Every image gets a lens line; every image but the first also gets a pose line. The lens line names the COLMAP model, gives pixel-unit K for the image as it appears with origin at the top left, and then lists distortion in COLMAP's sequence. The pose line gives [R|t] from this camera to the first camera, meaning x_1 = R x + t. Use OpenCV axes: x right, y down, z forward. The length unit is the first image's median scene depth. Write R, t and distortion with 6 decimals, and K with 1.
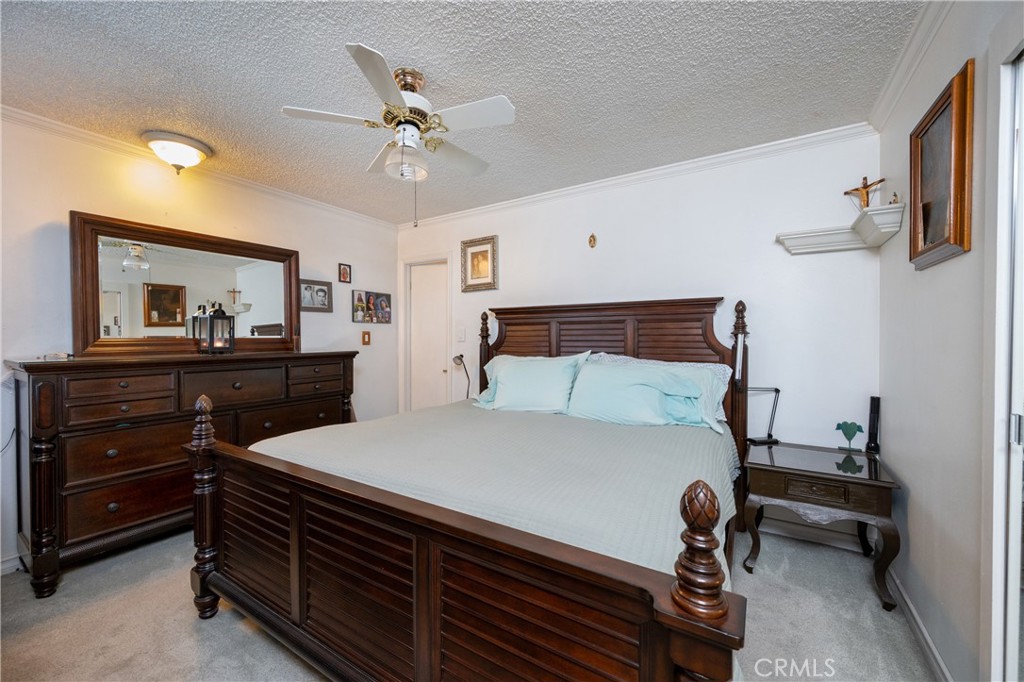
lens RADIAL K [[399.5, 0, 512.0], [0, 399.5, 341.0], [0, 0, 1]] dist [-0.001520, -0.000097]
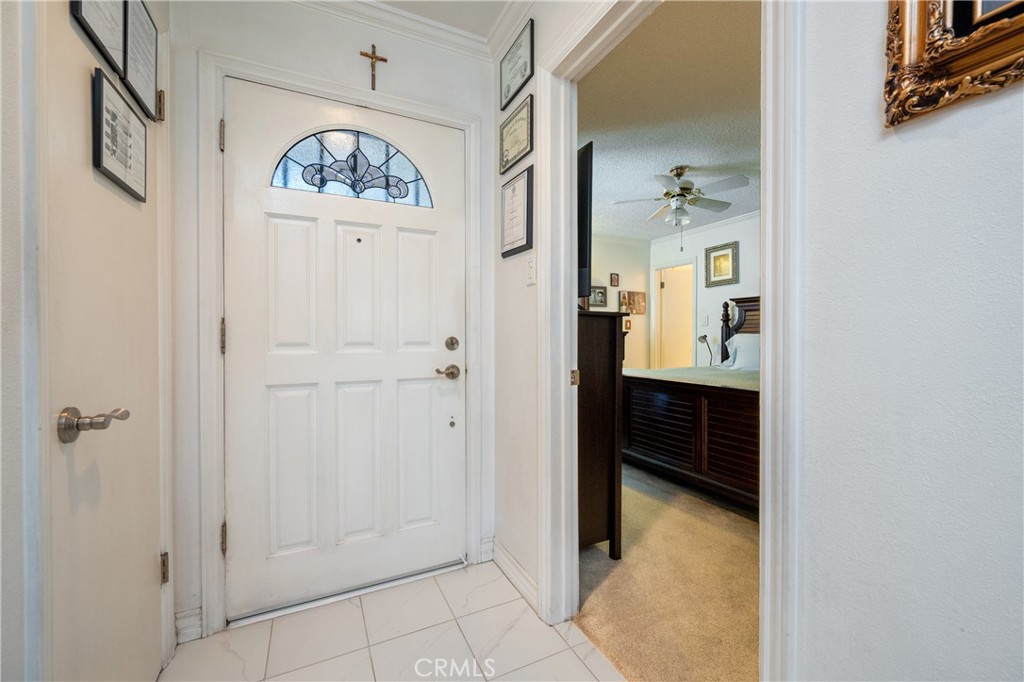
lens RADIAL K [[409.3, 0, 485.2], [0, 409.3, 338.3], [0, 0, 1]] dist [-0.000549, -0.000023]
pose [[0.830820, 0.003762, -0.556529, 0.021666], [-0.008068, 0.999953, -0.005285, 0.058118], [0.556483, 0.008882, 0.830811, -0.525818]]
